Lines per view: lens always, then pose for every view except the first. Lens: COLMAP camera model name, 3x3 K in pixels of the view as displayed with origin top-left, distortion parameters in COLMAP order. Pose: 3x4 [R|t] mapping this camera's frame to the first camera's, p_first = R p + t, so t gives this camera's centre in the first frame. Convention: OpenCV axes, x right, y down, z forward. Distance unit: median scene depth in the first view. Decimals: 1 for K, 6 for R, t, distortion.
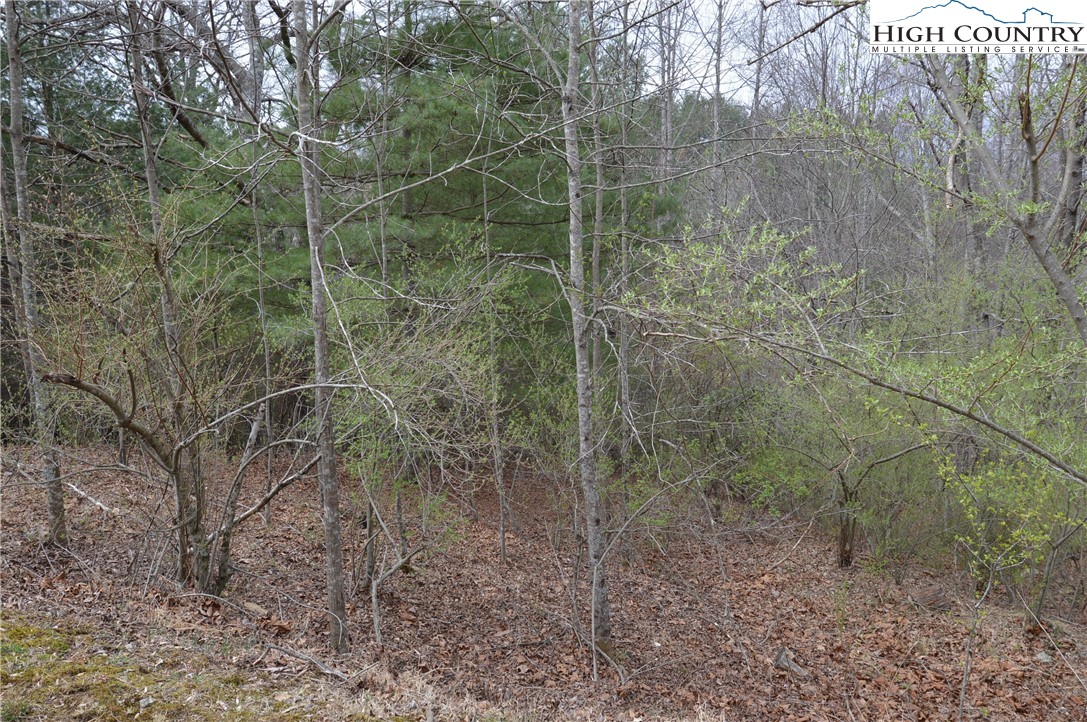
lens RADIAL K [[778.0, 0, 544.8], [0, 778.0, 360.6], [0, 0, 1]] dist [0.007012, -0.046331]
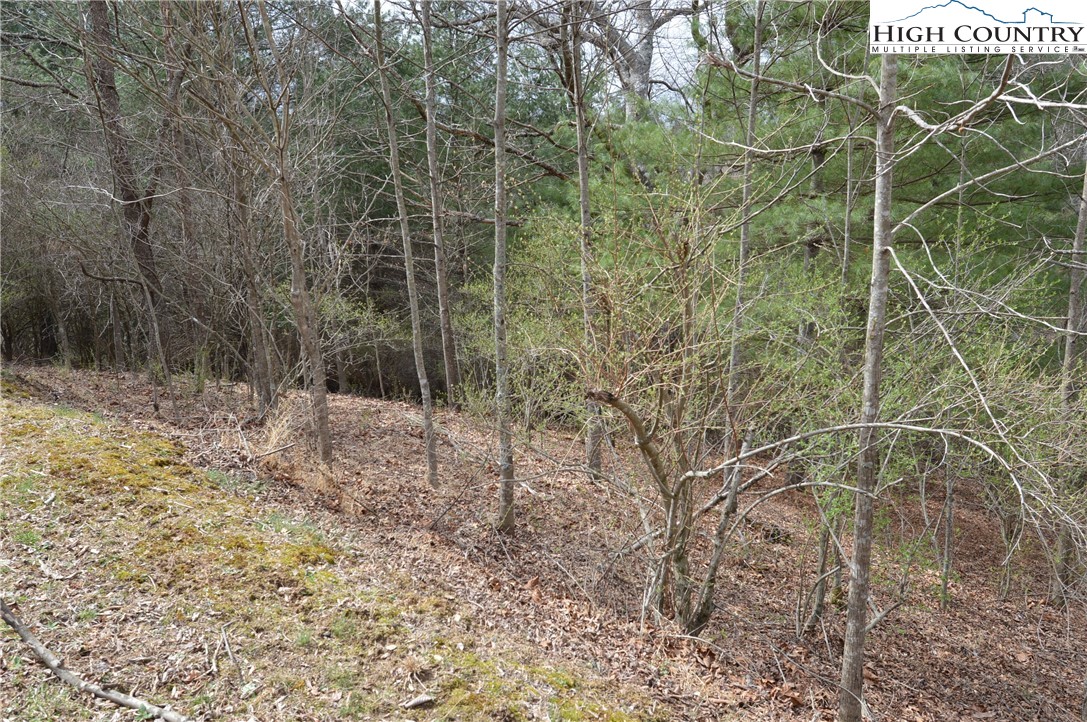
lens RADIAL K [[778.0, 0, 540.7], [0, 778.0, 361.3], [0, 0, 1]] dist [0.007012, -0.046331]
pose [[0.909561, 0.065302, -0.410407, -0.205165], [-0.054290, 0.997785, 0.038442, -0.029763], [0.412008, -0.012684, 0.911092, 0.097931]]
